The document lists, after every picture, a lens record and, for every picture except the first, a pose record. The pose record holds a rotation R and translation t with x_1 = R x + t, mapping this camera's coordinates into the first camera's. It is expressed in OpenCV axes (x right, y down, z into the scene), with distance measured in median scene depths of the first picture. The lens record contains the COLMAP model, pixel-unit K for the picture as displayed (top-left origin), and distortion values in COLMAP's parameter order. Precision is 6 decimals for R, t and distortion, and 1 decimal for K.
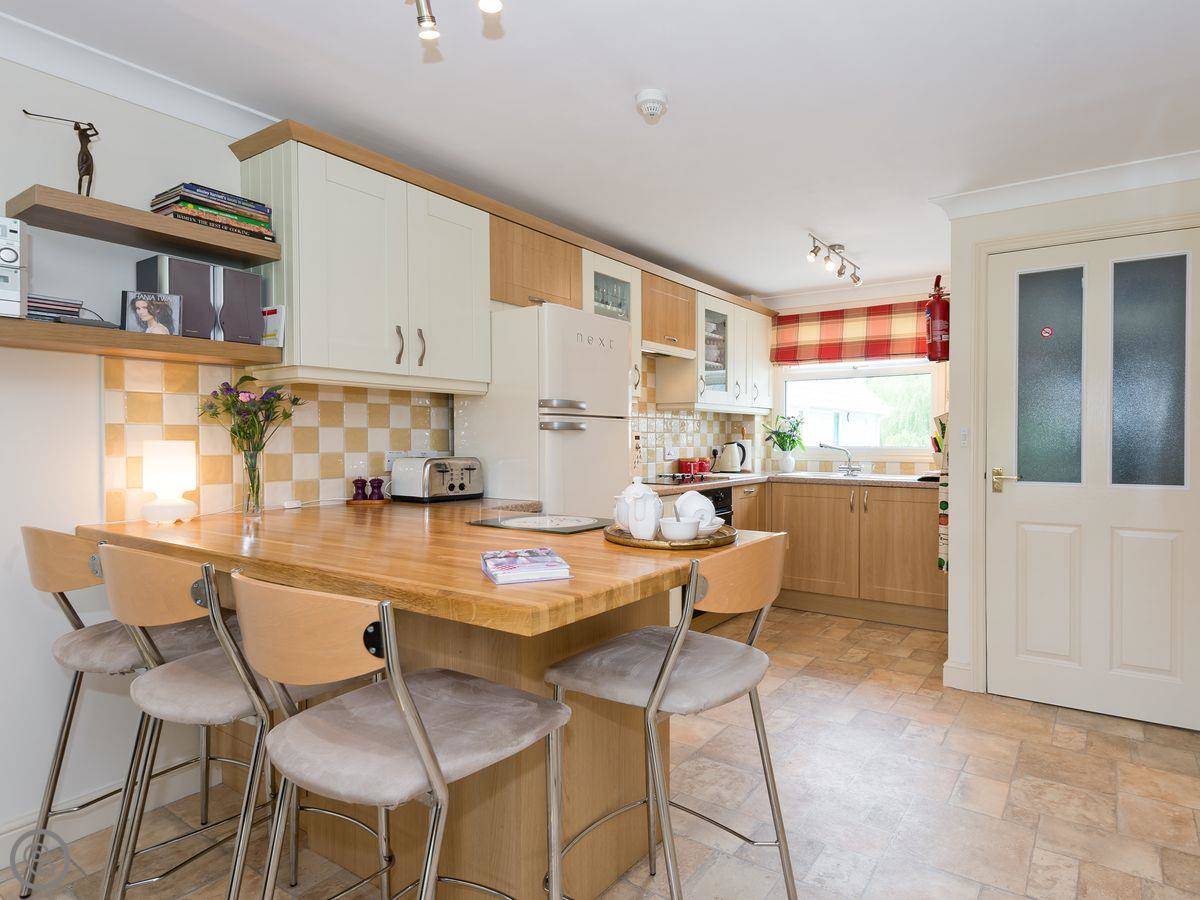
lens RADIAL K [[668.9, 0, 675.3], [0, 668.9, 450.9], [0, 0, 1]] dist [0.005506, 0.000225]
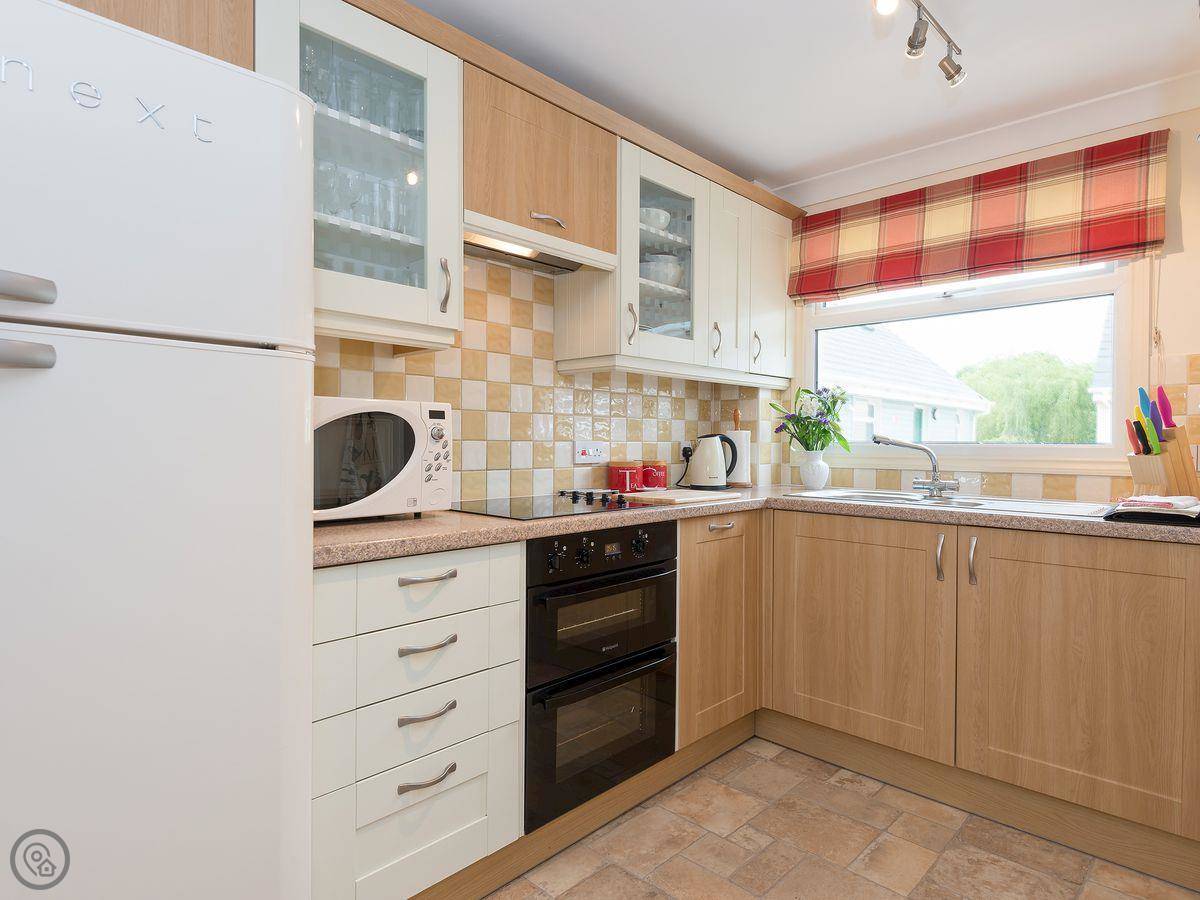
lens RADIAL K [[677.3, 0, 600.0], [0, 677.3, 450.0], [0, 0, 1]] dist [-0.003595, -0.002080]
pose [[0.978902, 0.008294, -0.204162, 0.111002], [-0.009547, 0.999941, -0.005152, 0.004301], [0.204107, 0.006993, 0.978924, 0.426434]]
